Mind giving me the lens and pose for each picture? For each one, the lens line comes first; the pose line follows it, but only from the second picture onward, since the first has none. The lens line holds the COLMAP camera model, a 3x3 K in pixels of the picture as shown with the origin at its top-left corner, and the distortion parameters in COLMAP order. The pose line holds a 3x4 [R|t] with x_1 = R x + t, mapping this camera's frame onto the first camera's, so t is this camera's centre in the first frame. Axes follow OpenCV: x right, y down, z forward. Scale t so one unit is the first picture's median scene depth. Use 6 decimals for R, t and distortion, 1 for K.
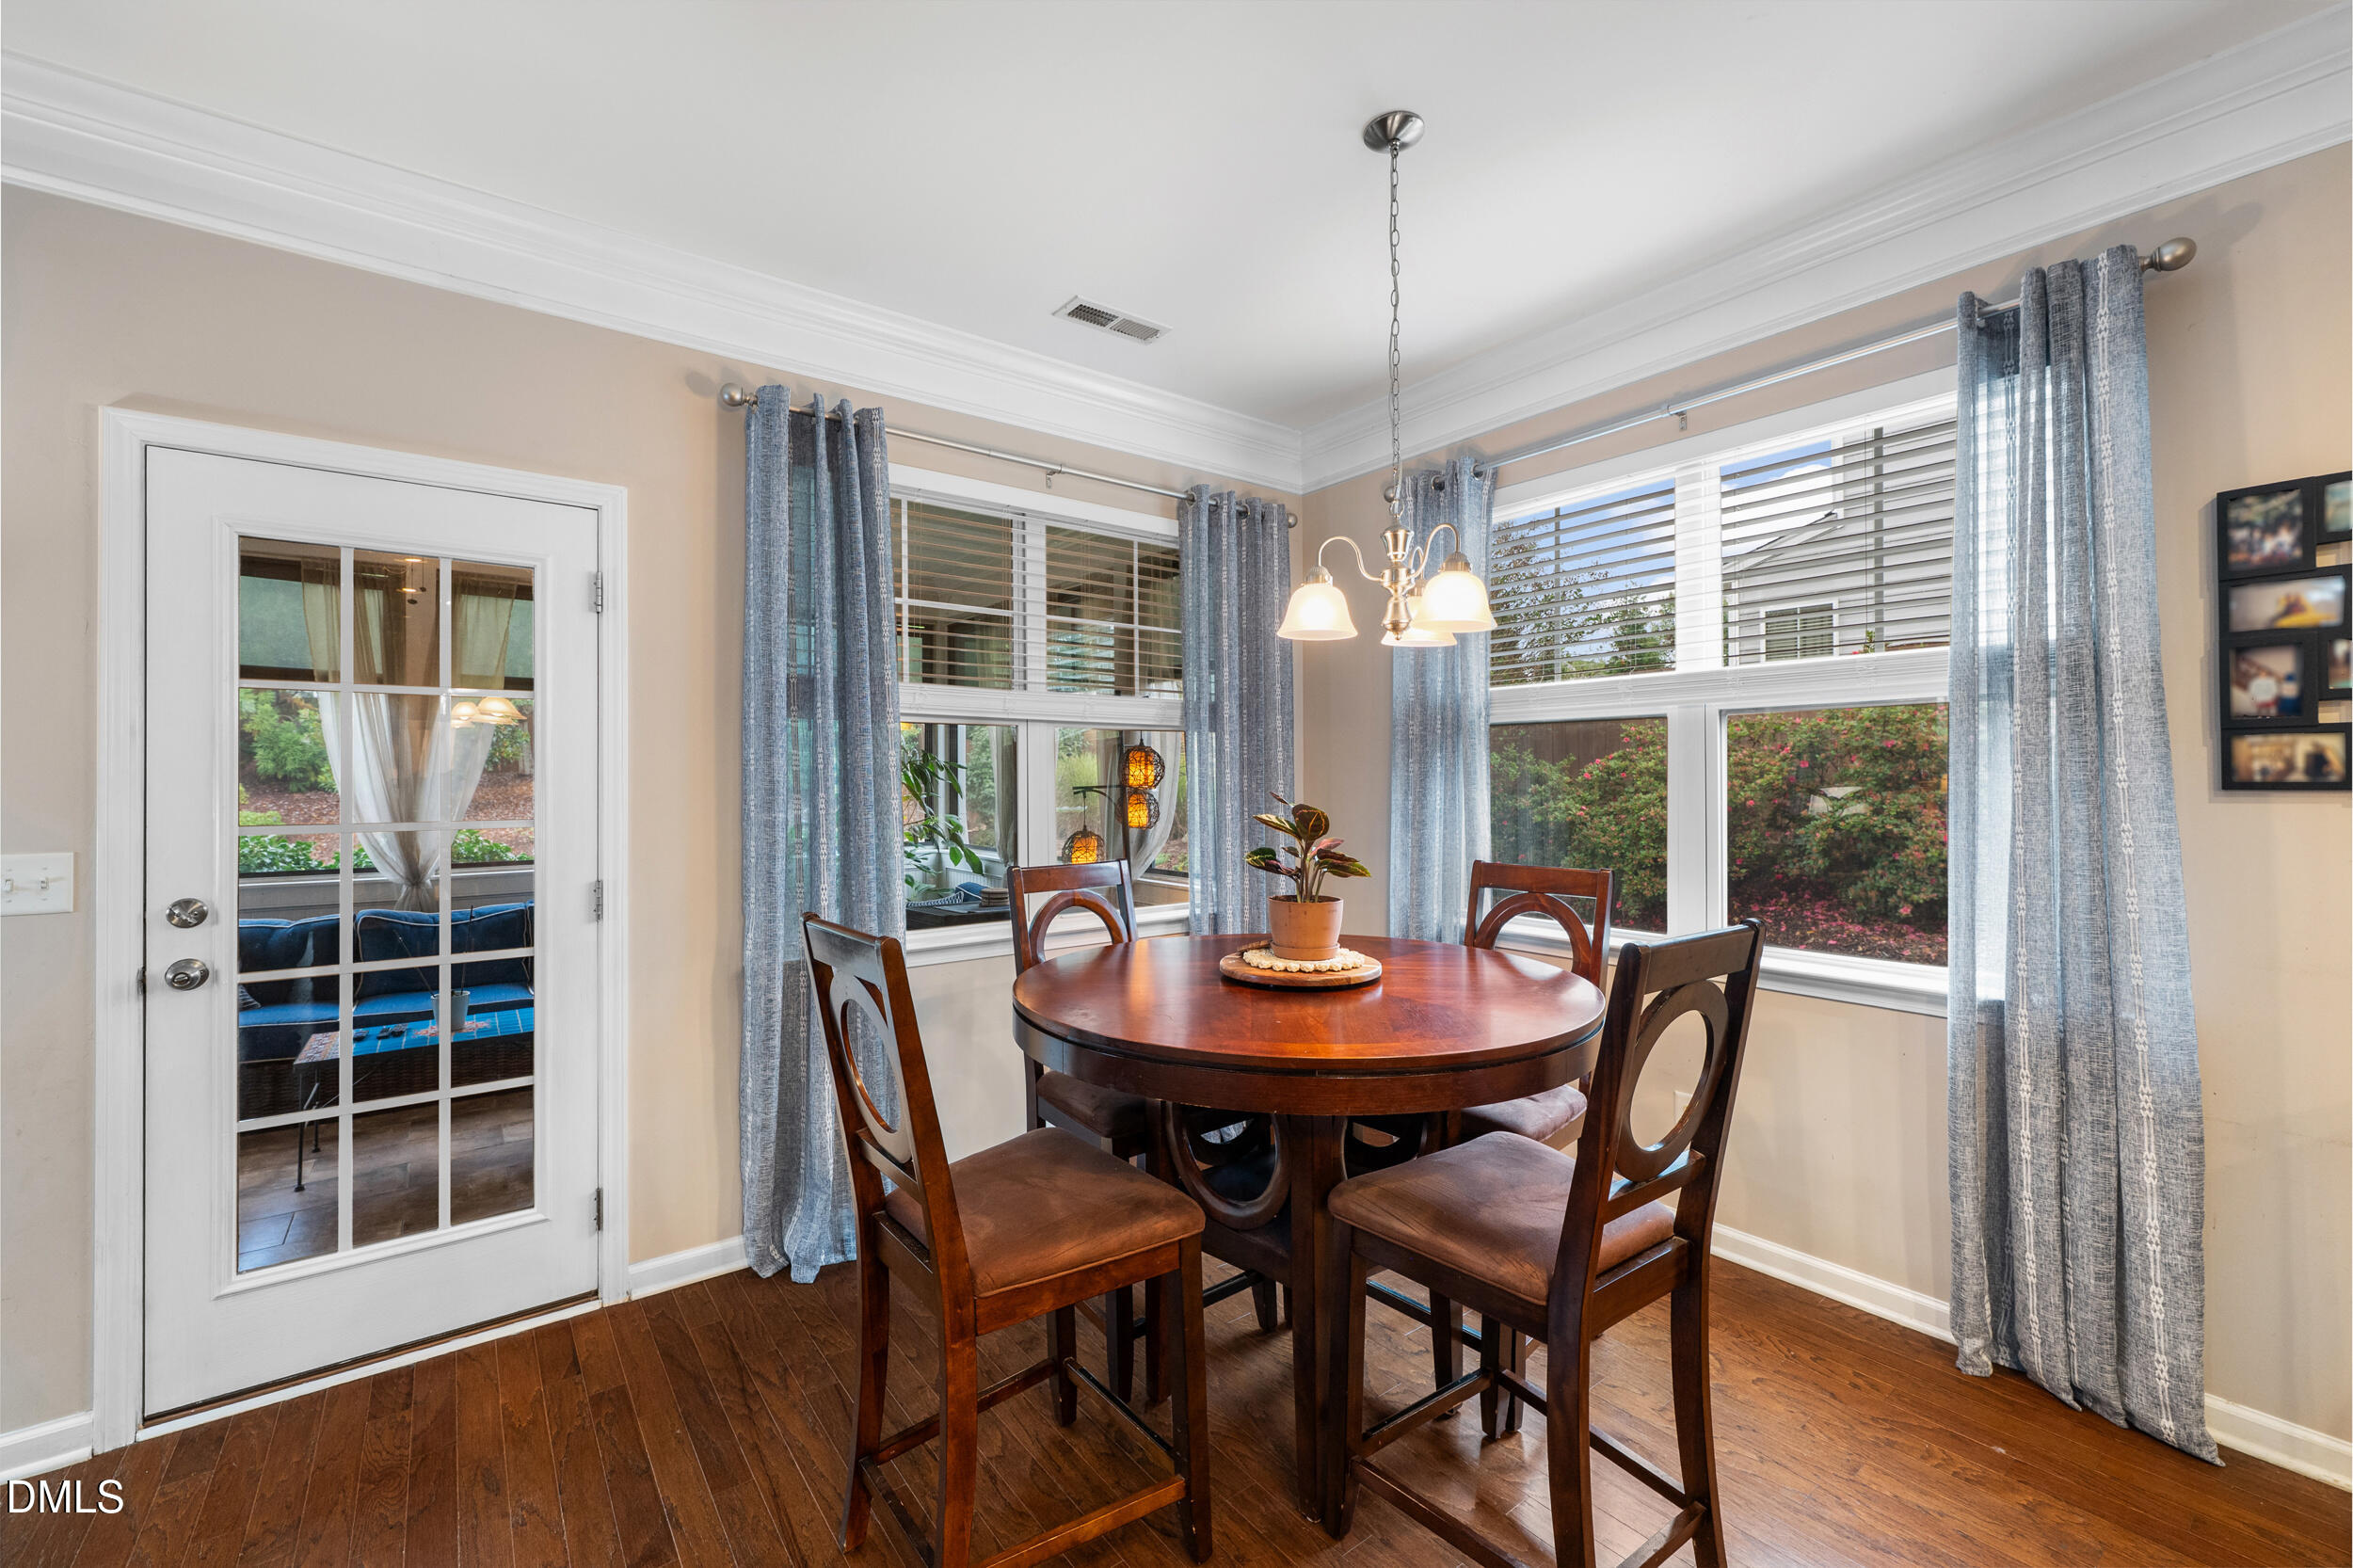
lens RADIAL K [[990.1, 0, 1173.5], [0, 990.1, 781.2], [0, 0, 1]] dist [-0.000879, 0.000005]
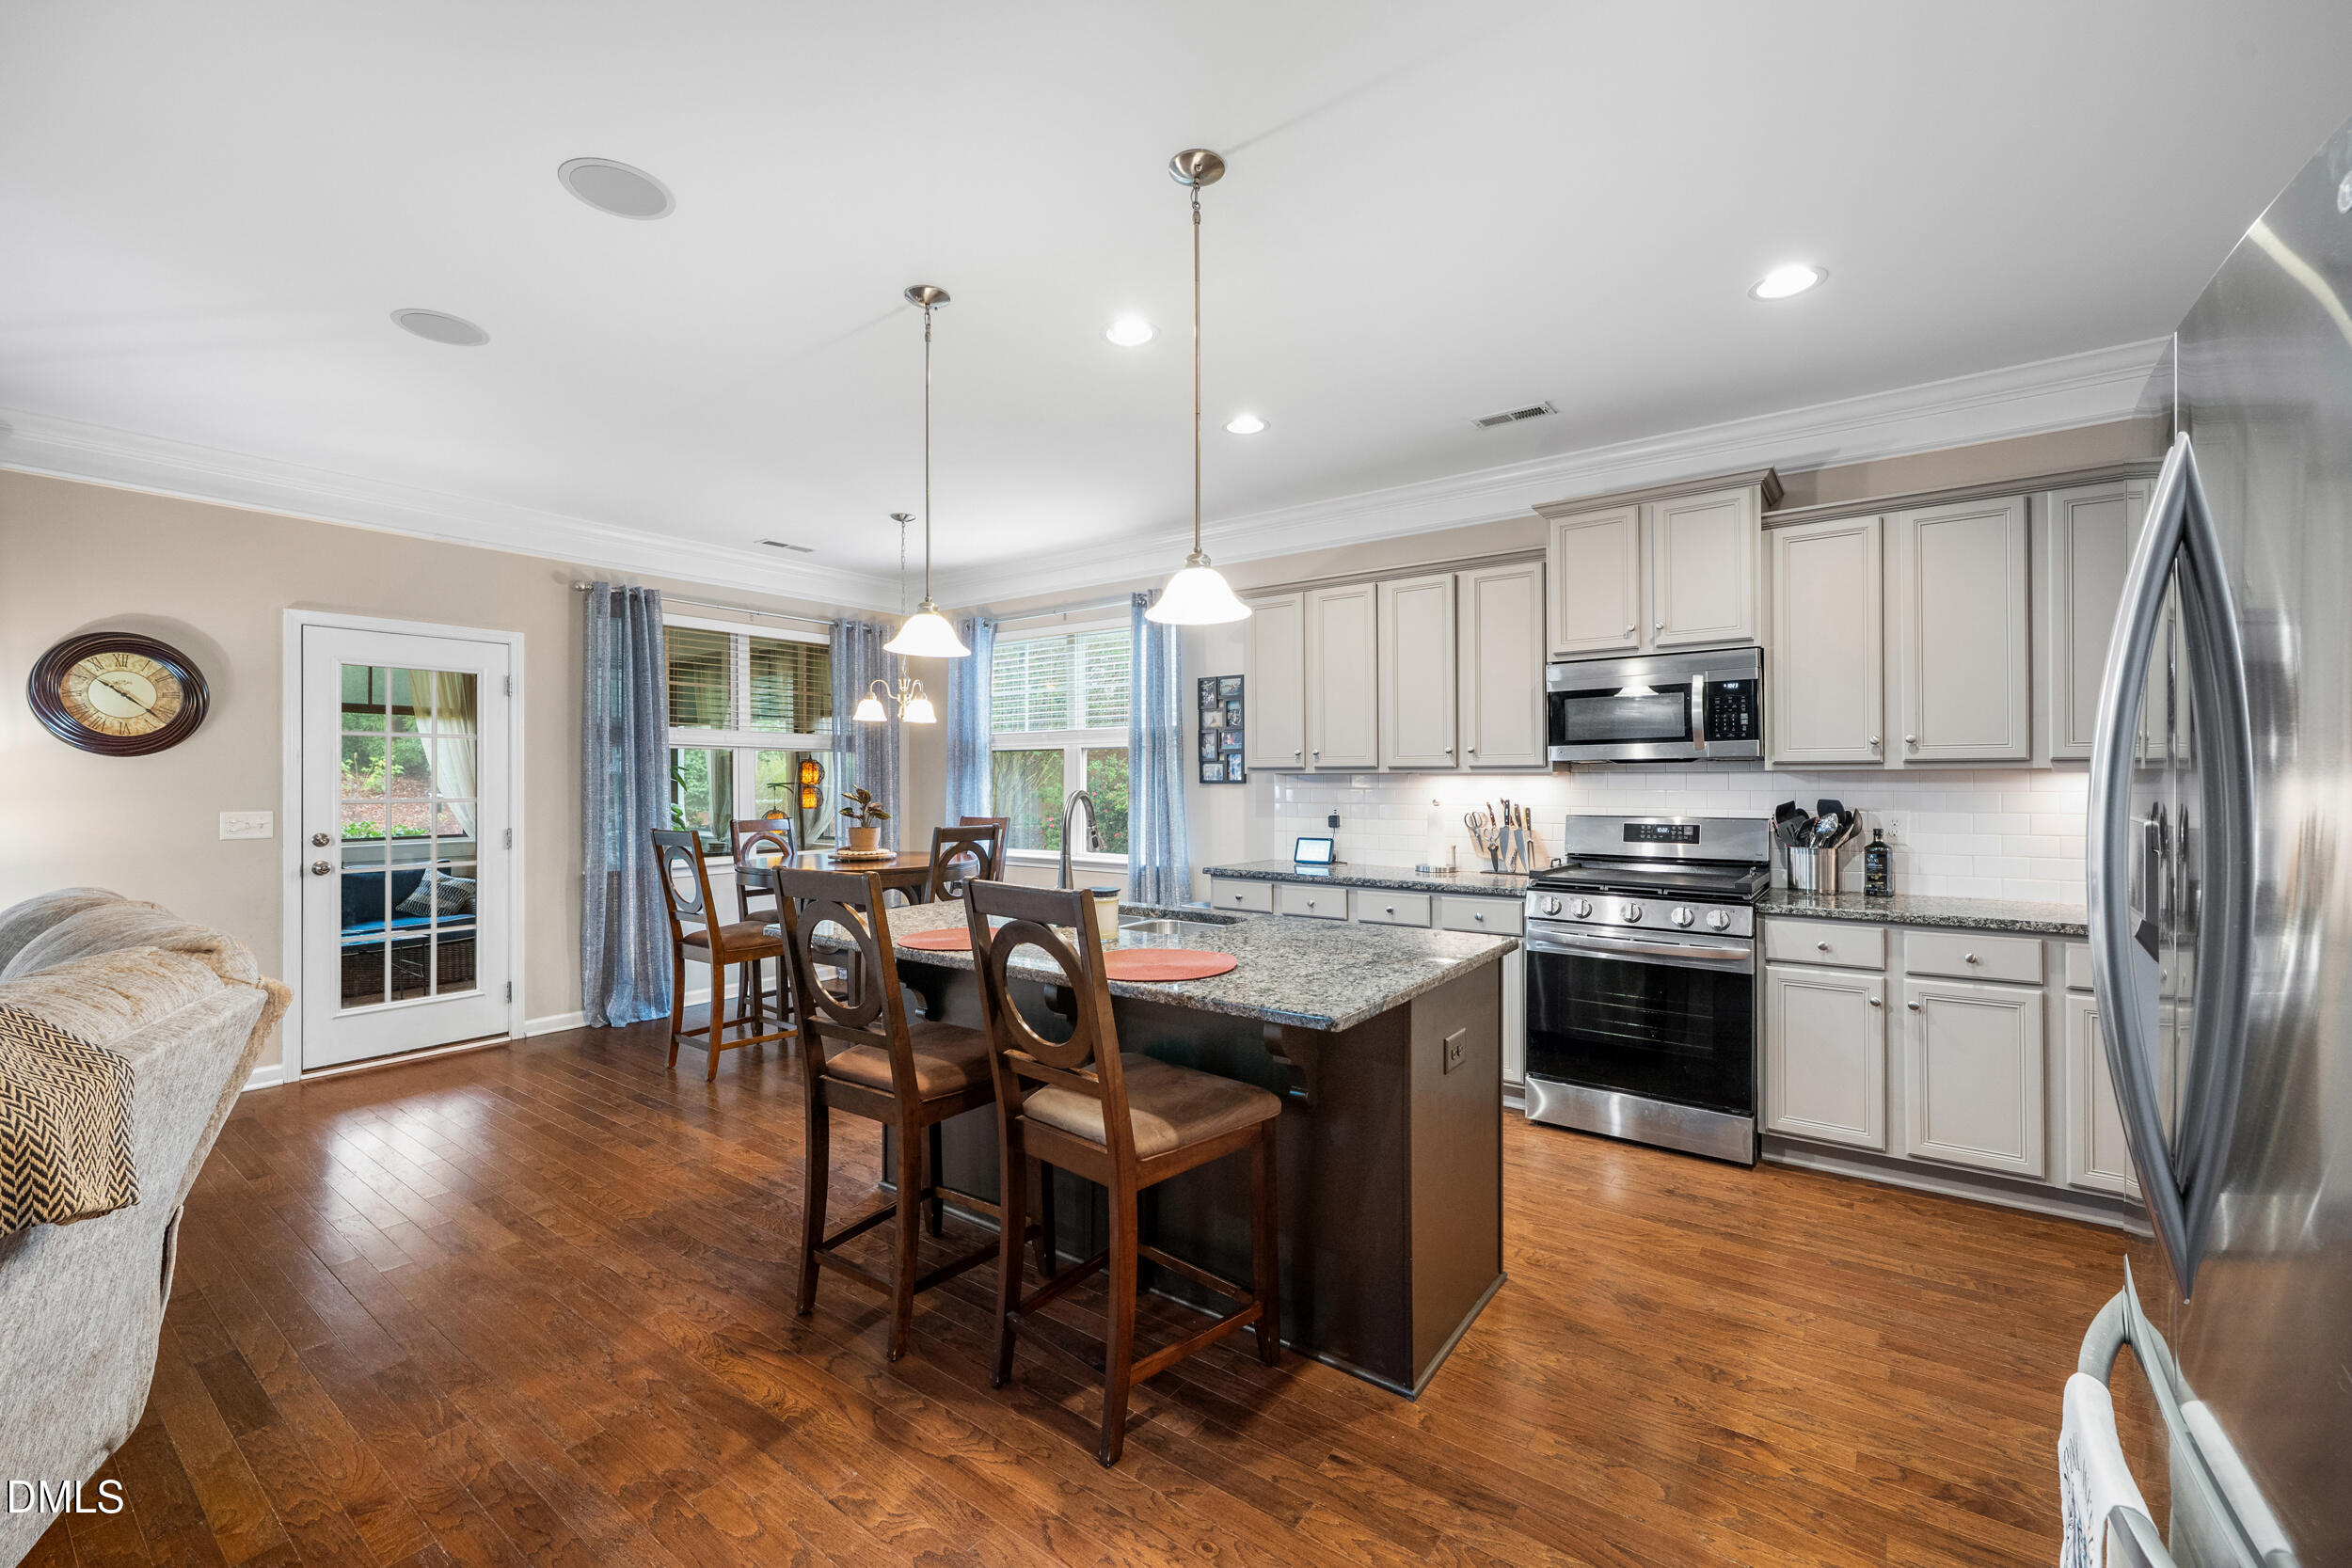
lens RADIAL K [[989.6, 0, 1182.5], [0, 989.6, 777.1], [0, 0, 1]] dist [-0.000879, 0.000005]
pose [[0.959216, 0.002265, 0.282664, 0.155201], [-0.001269, 0.999992, -0.003707, 0.000882], [-0.282671, 0.003197, 0.959212, -1.245946]]
